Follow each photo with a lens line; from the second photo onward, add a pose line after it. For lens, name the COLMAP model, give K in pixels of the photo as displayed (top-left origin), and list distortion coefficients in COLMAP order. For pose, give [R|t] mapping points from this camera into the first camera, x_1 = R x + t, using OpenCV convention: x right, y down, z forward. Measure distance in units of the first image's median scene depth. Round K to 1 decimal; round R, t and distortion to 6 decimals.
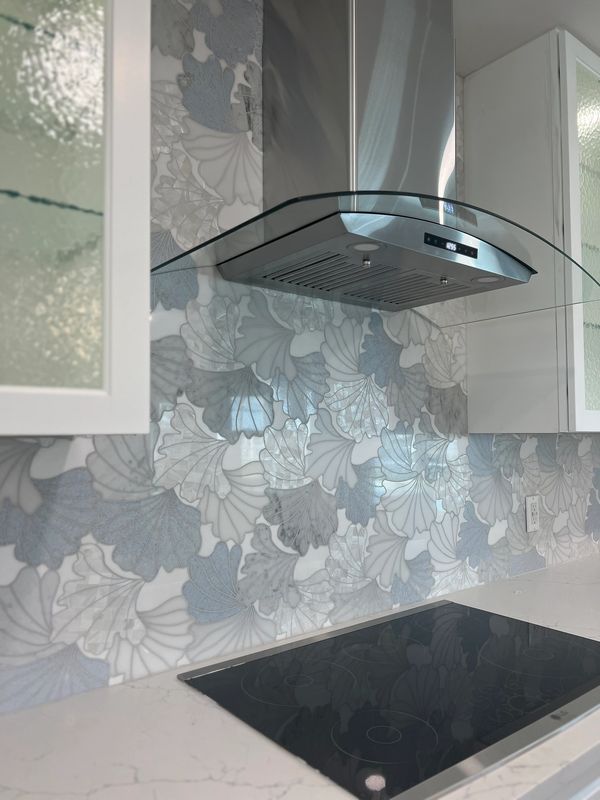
lens RADIAL K [[602.1, 0, 300.0], [0, 602.1, 400.0], [0, 0, 1]] dist [0.001194, 0.000989]
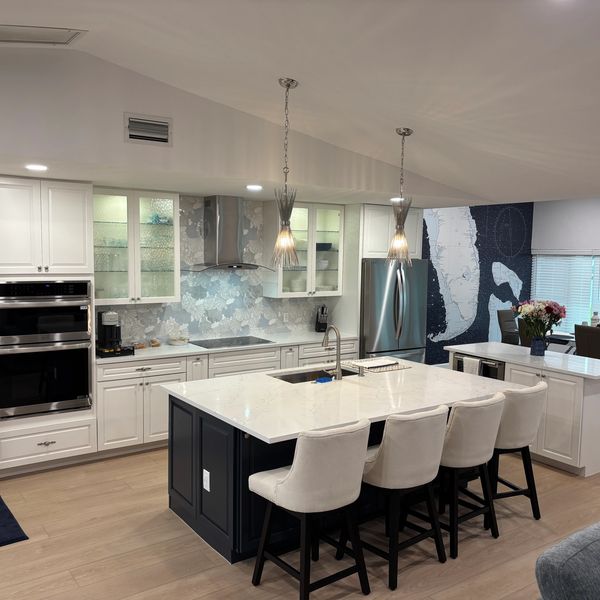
lens RADIAL K [[590.3, 0, 300.0], [0, 590.3, 300.0], [0, 0, 1]] dist [0.001692, -0.005372]
pose [[0.997442, 0.023310, -0.067571, 1.030797], [-0.013771, 0.990289, 0.138340, -0.598990], [0.070139, -0.137056, 0.988077, -3.657599]]
